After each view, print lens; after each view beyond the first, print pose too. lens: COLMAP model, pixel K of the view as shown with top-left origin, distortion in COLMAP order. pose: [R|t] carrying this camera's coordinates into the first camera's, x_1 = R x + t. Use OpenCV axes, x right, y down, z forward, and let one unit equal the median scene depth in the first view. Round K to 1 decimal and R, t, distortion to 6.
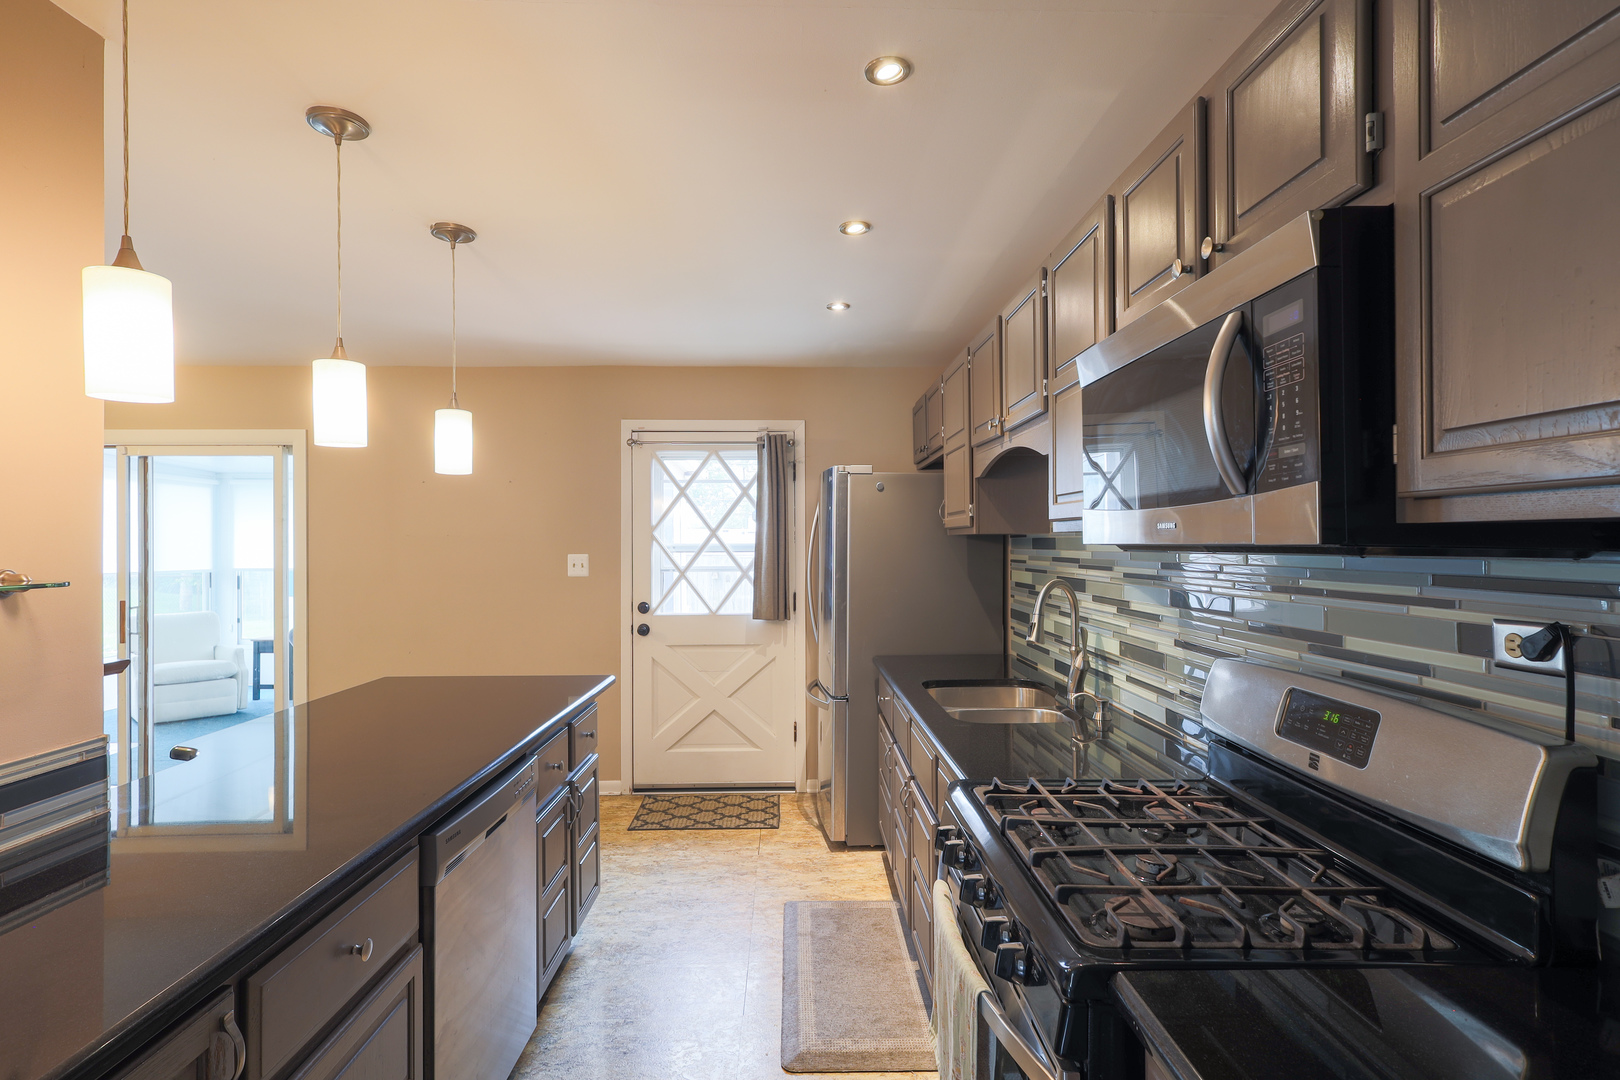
lens RADIAL K [[789.4, 0, 806.2], [0, 789.4, 541.6], [0, 0, 1]] dist [0.004761, -0.003071]
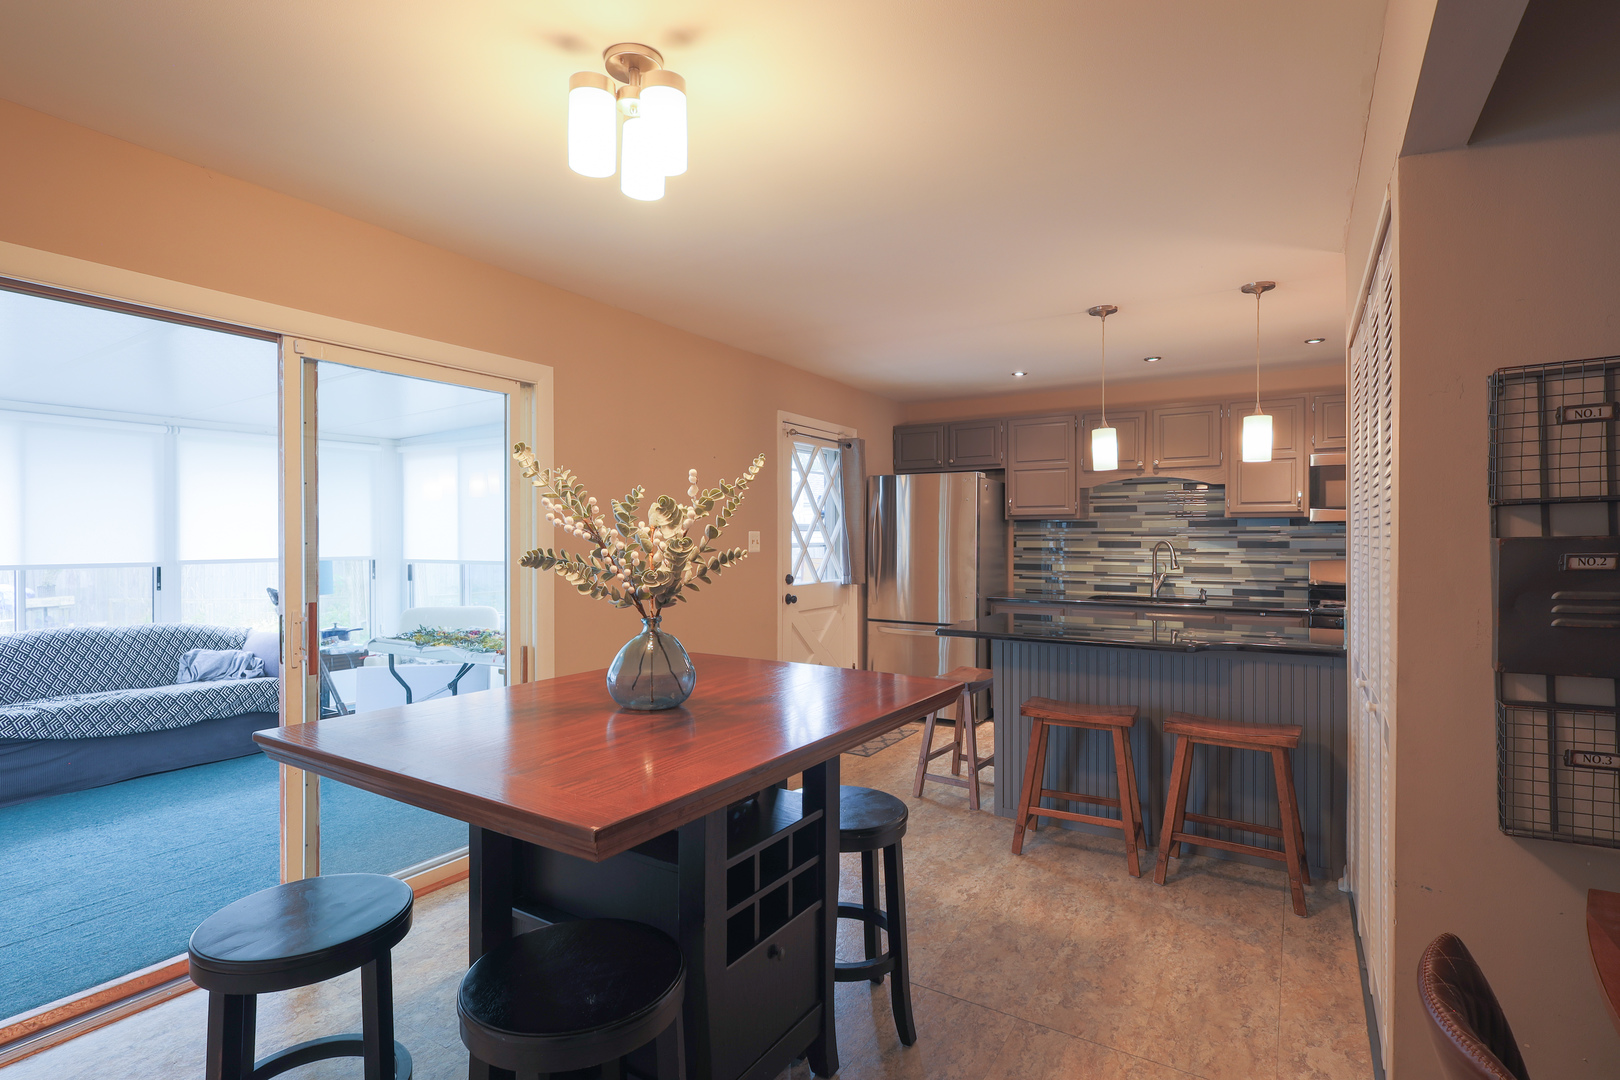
lens RADIAL K [[789.4, 0, 808.3], [0, 789.4, 536.9], [0, 0, 1]] dist [0.004761, -0.003071]
pose [[0.539240, 0.001820, 0.842150, -1.138945], [0.001358, 0.999994, -0.003030, 0.026503], [-0.842151, 0.002777, 0.539235, 0.368865]]
